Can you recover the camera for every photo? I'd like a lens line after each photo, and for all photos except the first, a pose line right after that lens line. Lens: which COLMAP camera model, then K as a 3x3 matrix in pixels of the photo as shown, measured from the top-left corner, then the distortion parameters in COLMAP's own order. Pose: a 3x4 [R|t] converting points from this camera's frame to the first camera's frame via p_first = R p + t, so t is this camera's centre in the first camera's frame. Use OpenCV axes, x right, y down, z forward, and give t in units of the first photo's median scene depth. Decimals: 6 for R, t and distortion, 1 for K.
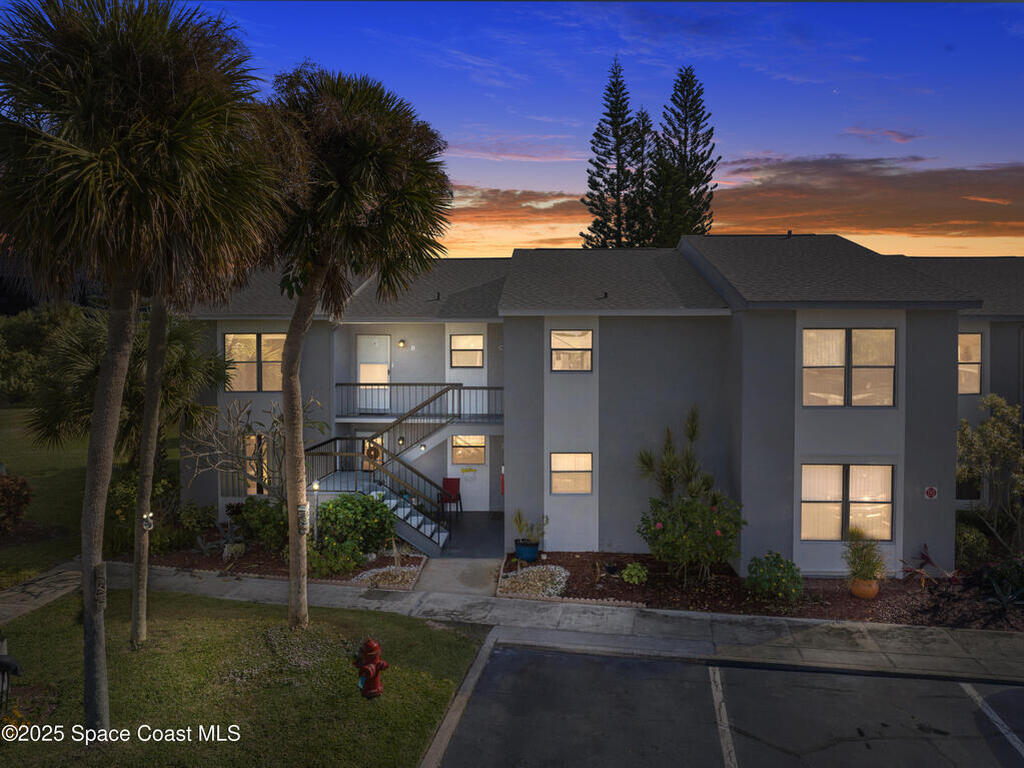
lens RADIAL K [[730.6, 0, 513.3], [0, 730.6, 378.2], [0, 0, 1]] dist [-0.048016, 0.024623]
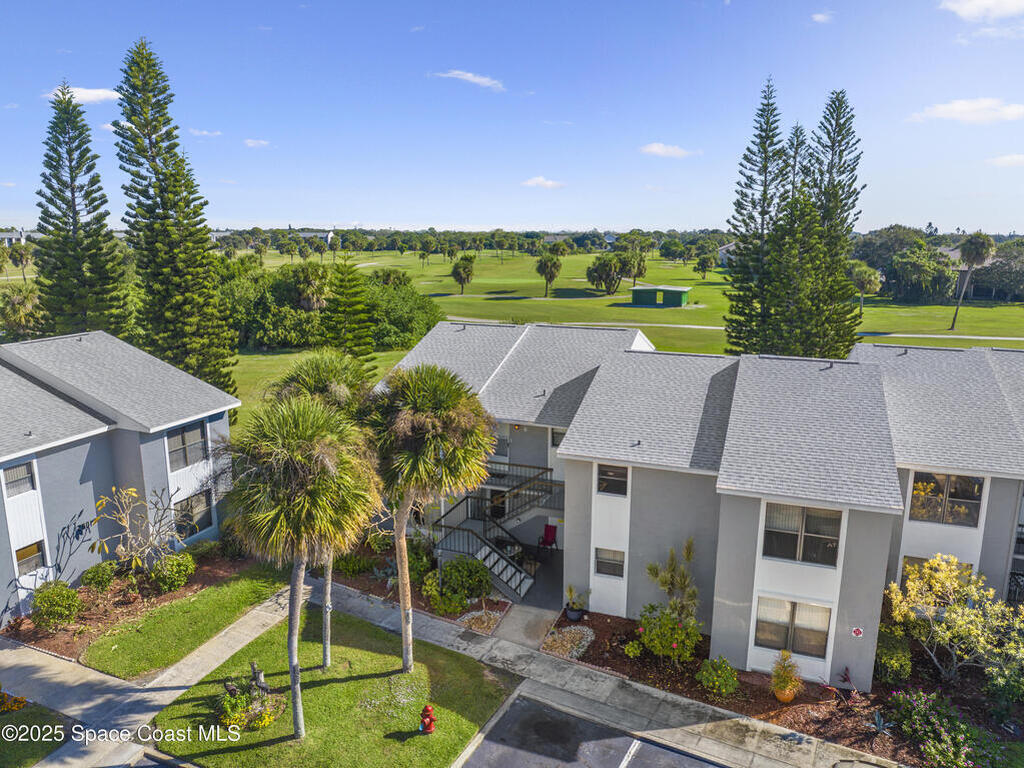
lens RADIAL K [[730.6, 0, 509.7], [0, 730.6, 385.7], [0, 0, 1]] dist [-0.048016, 0.024623]
pose [[0.949855, 0.060258, -0.306828, 0.330335], [-0.003965, 0.983498, 0.180877, -0.494923], [0.312664, -0.170590, 0.934420, -0.344669]]
